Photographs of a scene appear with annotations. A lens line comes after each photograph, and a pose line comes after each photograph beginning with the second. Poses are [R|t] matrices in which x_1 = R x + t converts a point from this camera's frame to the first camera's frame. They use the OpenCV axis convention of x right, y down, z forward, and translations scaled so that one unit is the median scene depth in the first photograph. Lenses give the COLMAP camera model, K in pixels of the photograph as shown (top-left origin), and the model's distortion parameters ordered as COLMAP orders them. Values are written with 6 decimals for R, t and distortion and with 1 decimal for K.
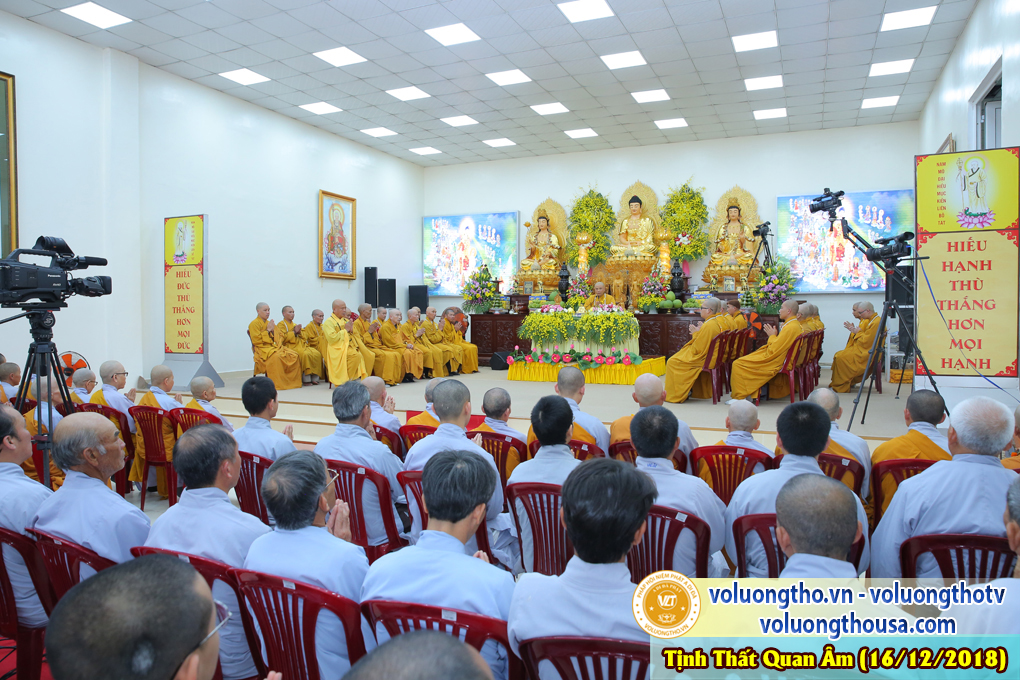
lens RADIAL K [[670.9, 0, 518.4], [0, 670.9, 335.7], [0, 0, 1]] dist [-0.082489, 0.039154]
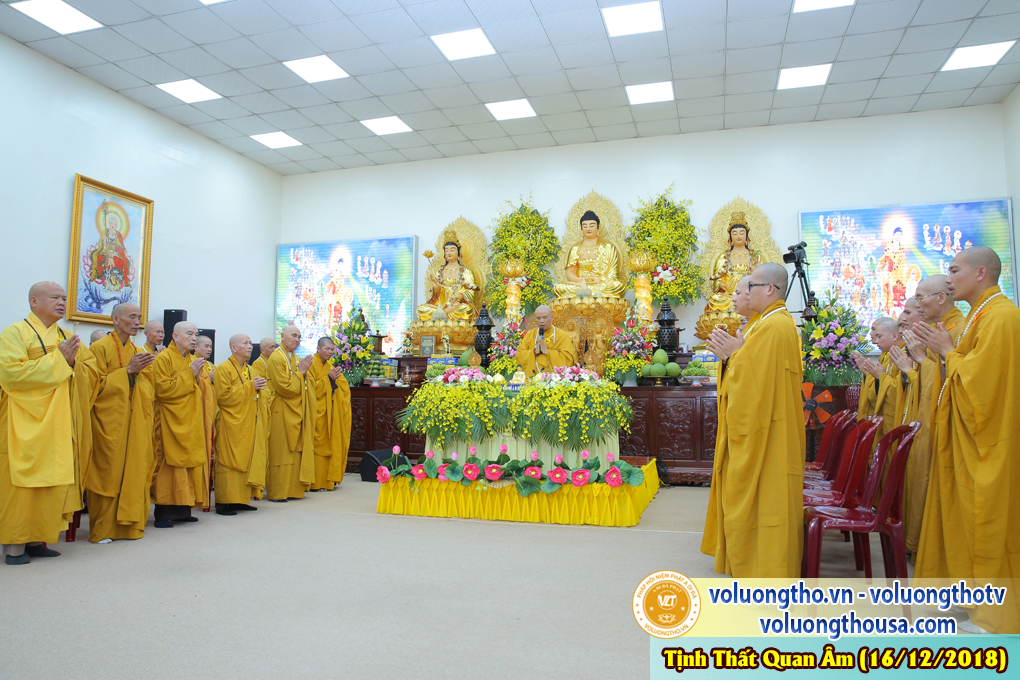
lens RADIAL K [[670.9, 0, 503.0], [0, 670.9, 336.2], [0, 0, 1]] dist [-0.082489, 0.039154]
pose [[0.994184, 0.011170, 0.107110, 0.018546], [0.001070, 0.993532, -0.113548, -0.008540], [-0.107686, 0.113002, 0.987742, 0.372593]]
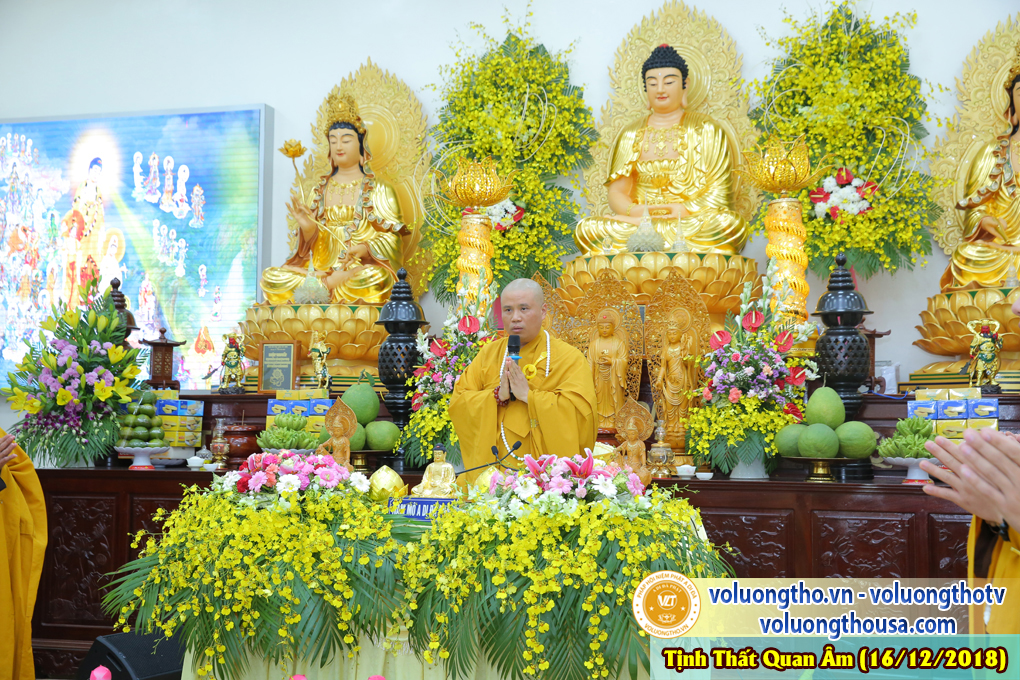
lens RADIAL K [[1316.0, 0, 505.9], [0, 1316.0, 336.8], [0, 0, 1]] dist [0.104353, 0.000000]
pose [[0.996302, 0.011127, 0.085202, 0.063771], [-0.003190, 0.995687, -0.092723, -0.035729], [-0.085867, 0.092109, 0.992040, 0.476467]]
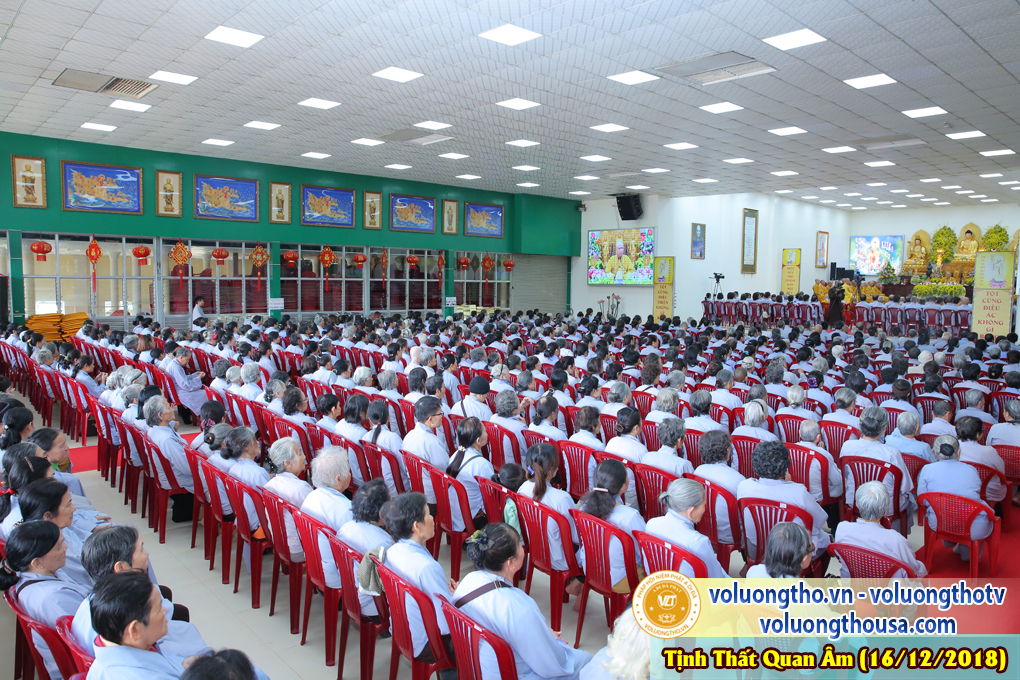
lens RADIAL K [[660.1, 0, 511.7], [0, 660.1, 332.4], [0, 0, 1]] dist [-0.041138, 0.004942]
pose [[0.900231, 0.053948, -0.432059, -0.239474], [-0.032612, 0.997862, 0.056646, 0.049024], [0.434191, -0.036904, 0.900065, -1.570911]]
